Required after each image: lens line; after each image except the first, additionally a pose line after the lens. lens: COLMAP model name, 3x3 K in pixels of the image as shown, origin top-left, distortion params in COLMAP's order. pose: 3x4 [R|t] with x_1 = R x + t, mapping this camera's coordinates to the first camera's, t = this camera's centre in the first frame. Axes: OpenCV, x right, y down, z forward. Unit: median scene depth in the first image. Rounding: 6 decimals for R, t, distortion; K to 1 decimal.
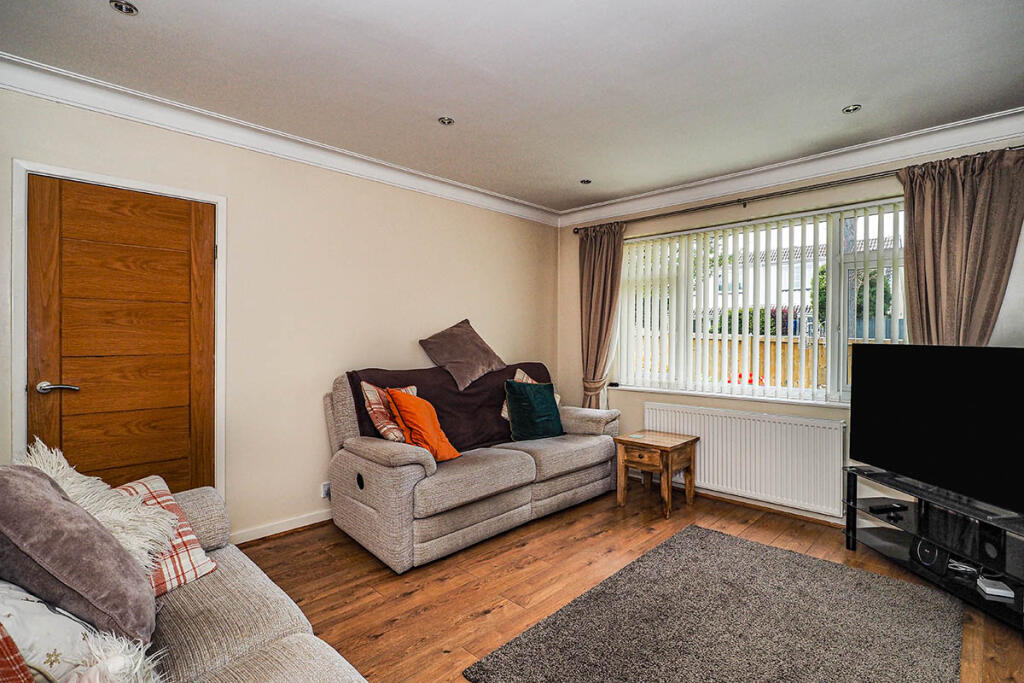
lens RADIAL K [[490.1, 0, 517.2], [0, 490.1, 337.3], [0, 0, 1]] dist [0.004039, 0.000562]
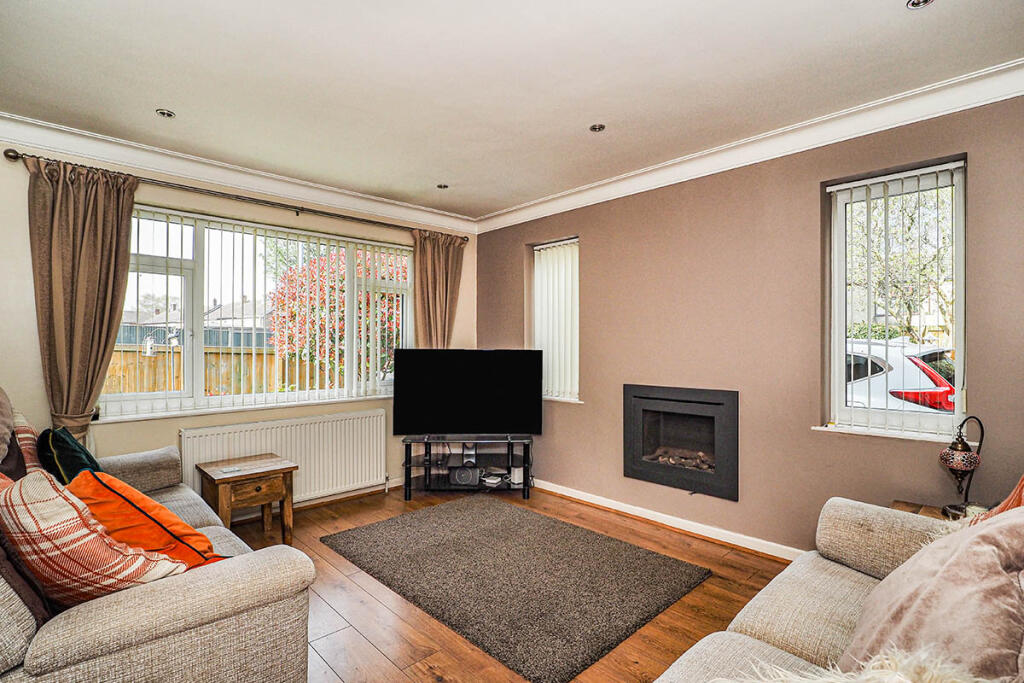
lens RADIAL K [[490.1, 0, 515.3], [0, 490.1, 343.7], [0, 0, 1]] dist [0.004039, 0.000562]
pose [[0.044124, -0.000289, 0.999026, -0.607115], [0.000855, 1.000000, 0.000251, -0.000965], [-0.999026, 0.000843, 0.044124, 0.585501]]
